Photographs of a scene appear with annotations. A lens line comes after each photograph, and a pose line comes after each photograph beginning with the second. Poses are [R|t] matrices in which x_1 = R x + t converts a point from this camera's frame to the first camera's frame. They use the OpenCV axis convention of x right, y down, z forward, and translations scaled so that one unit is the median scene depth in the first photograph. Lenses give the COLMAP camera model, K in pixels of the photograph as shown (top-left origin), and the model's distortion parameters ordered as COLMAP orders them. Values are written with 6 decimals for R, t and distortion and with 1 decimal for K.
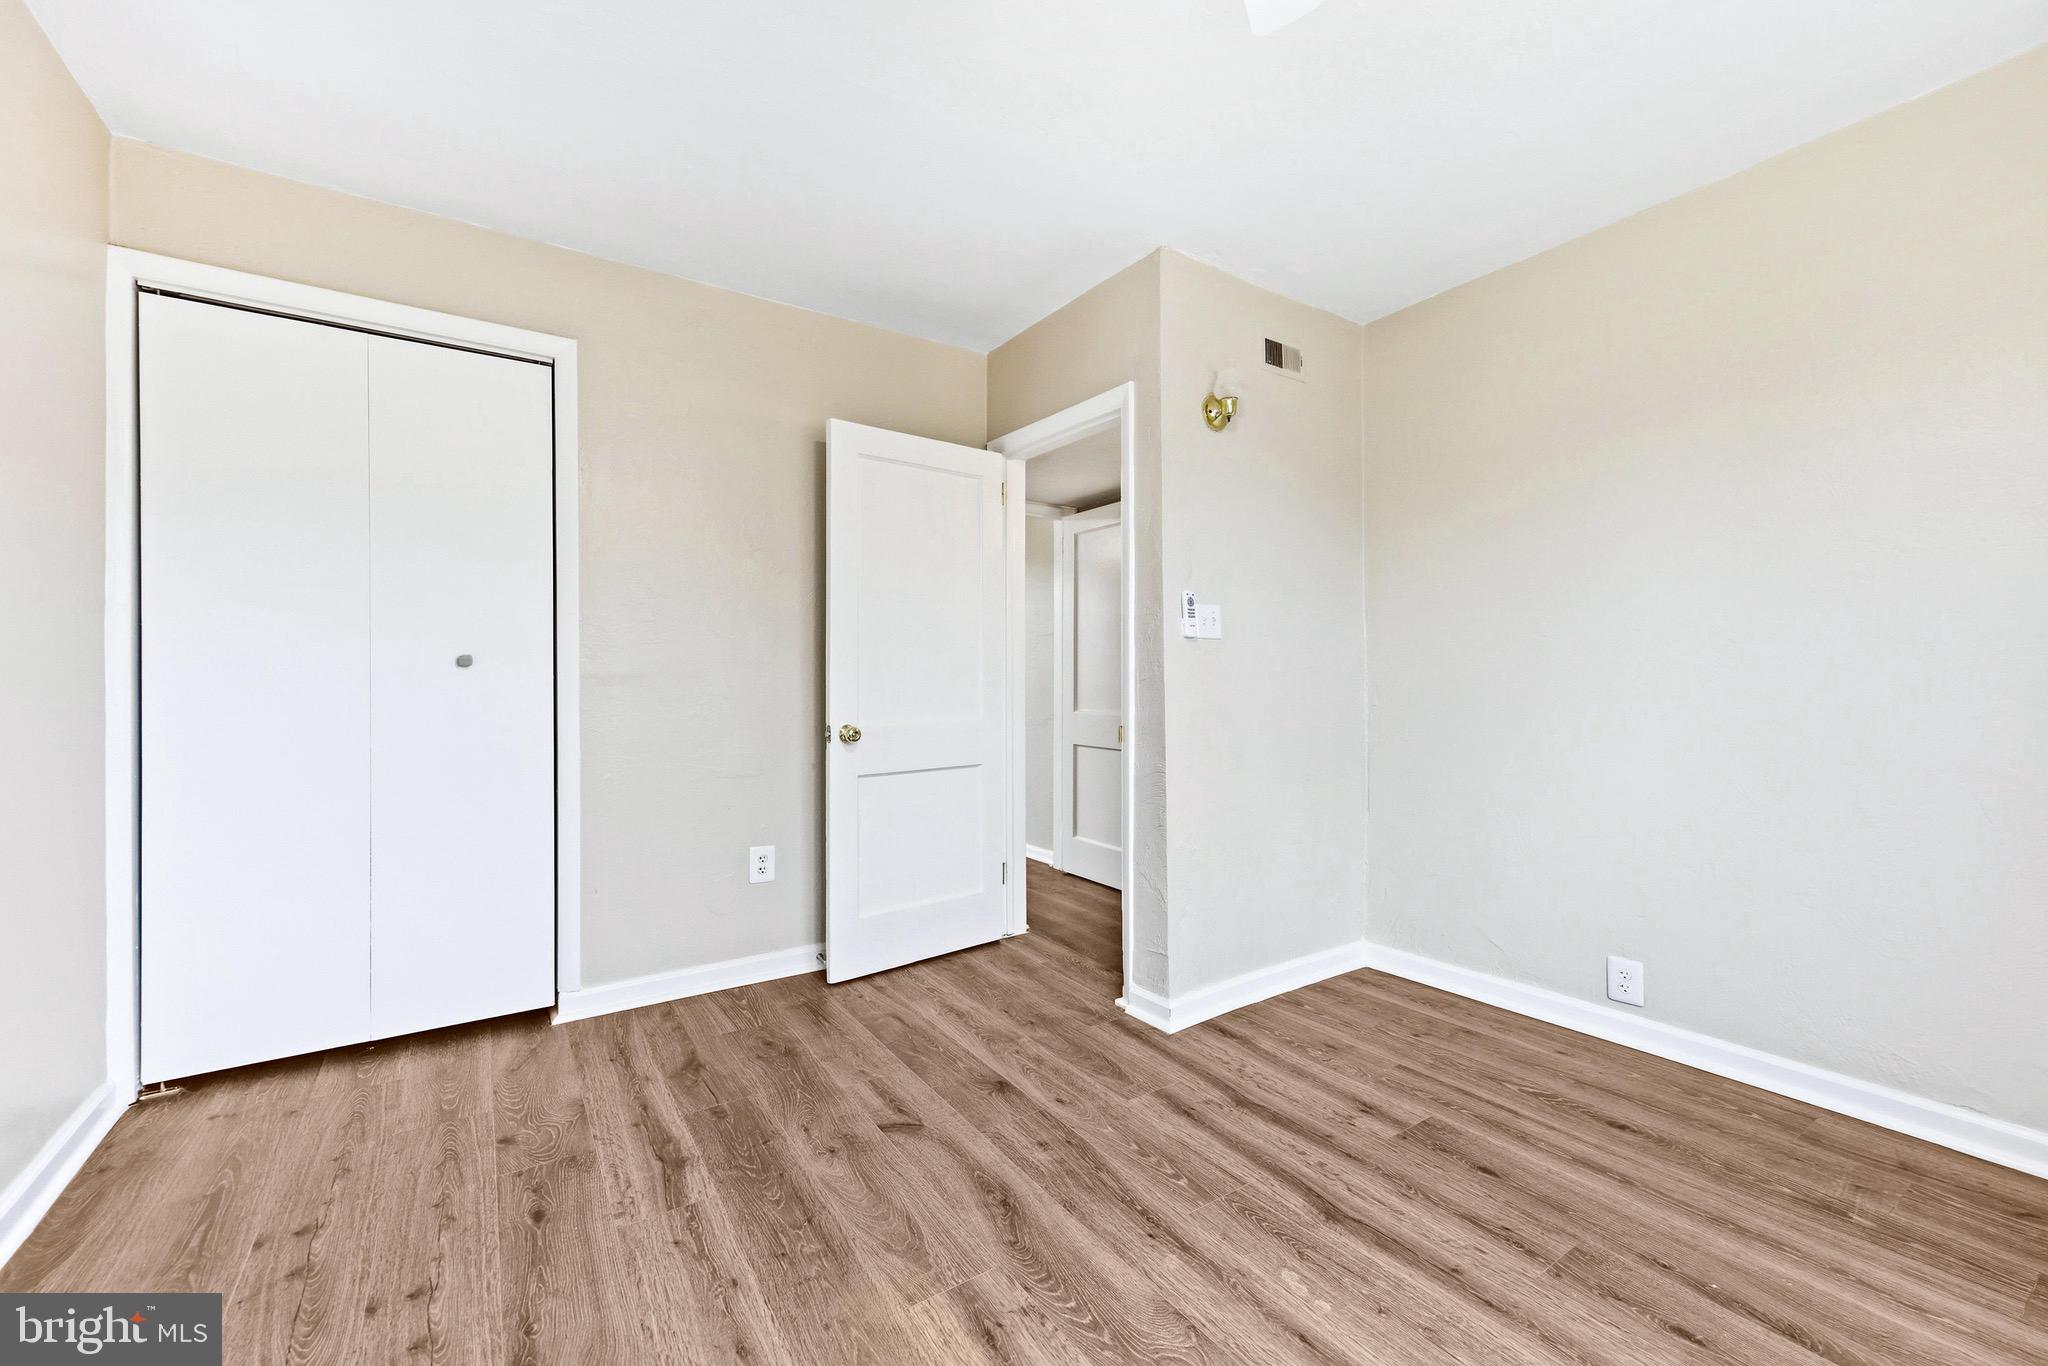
lens RADIAL K [[829.0, 0, 1017.9], [0, 829.0, 684.3], [0, 0, 1]] dist [-0.001327, -0.000075]
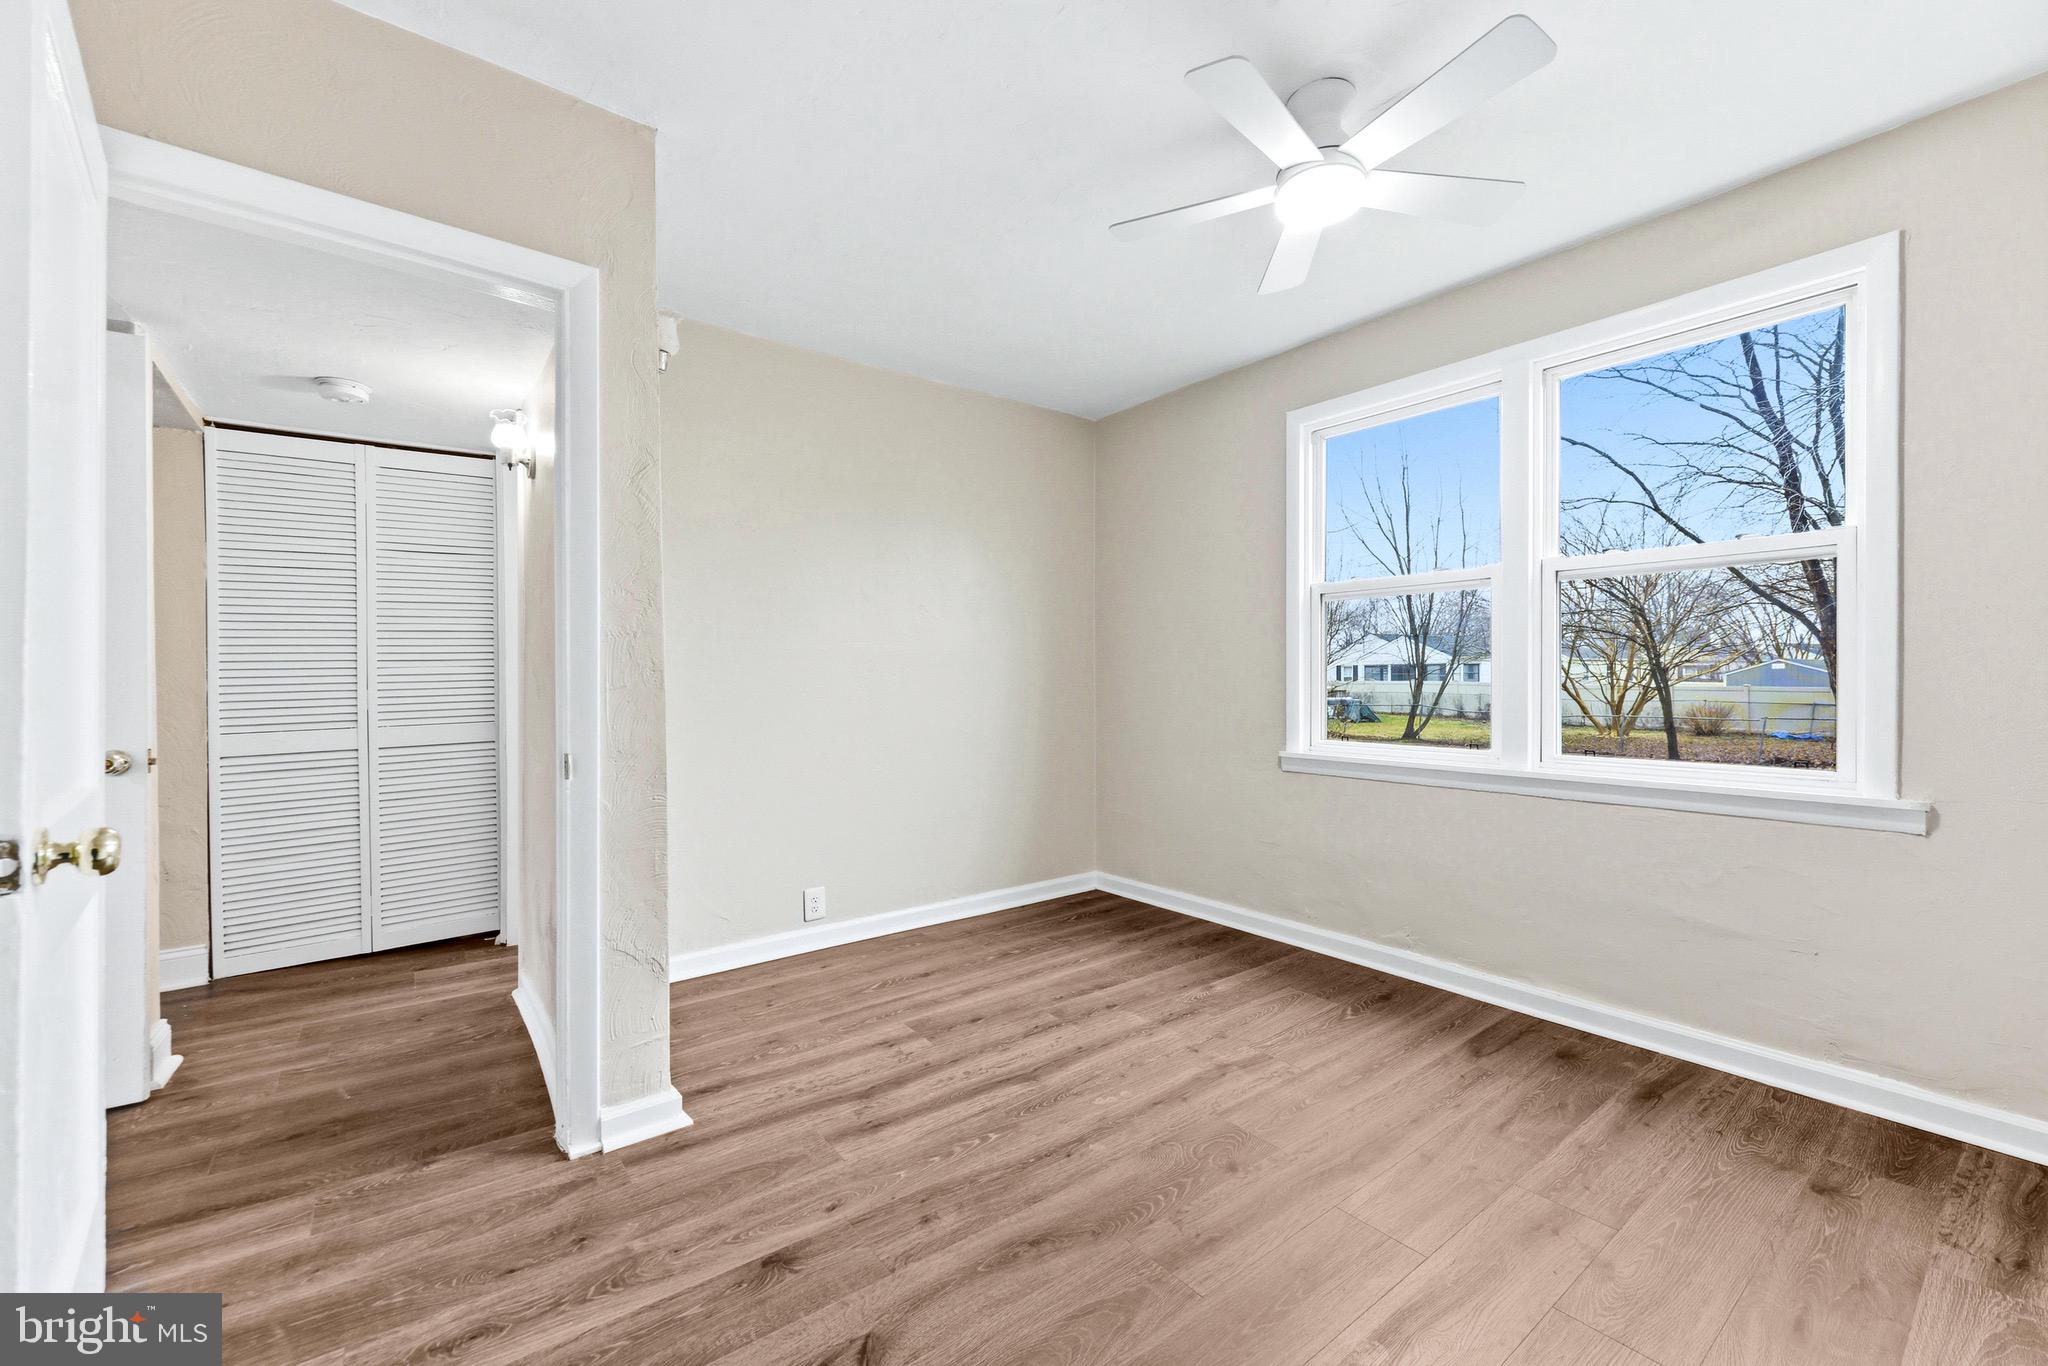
lens RADIAL K [[829.0, 0, 1017.9], [0, 829.0, 684.3], [0, 0, 1]] dist [-0.001327, -0.000075]
pose [[-0.072794, -0.003597, 0.997341, -0.801177], [0.009644, 0.999944, 0.004310, -0.012414], [-0.997300, 0.009932, -0.072755, 0.908217]]
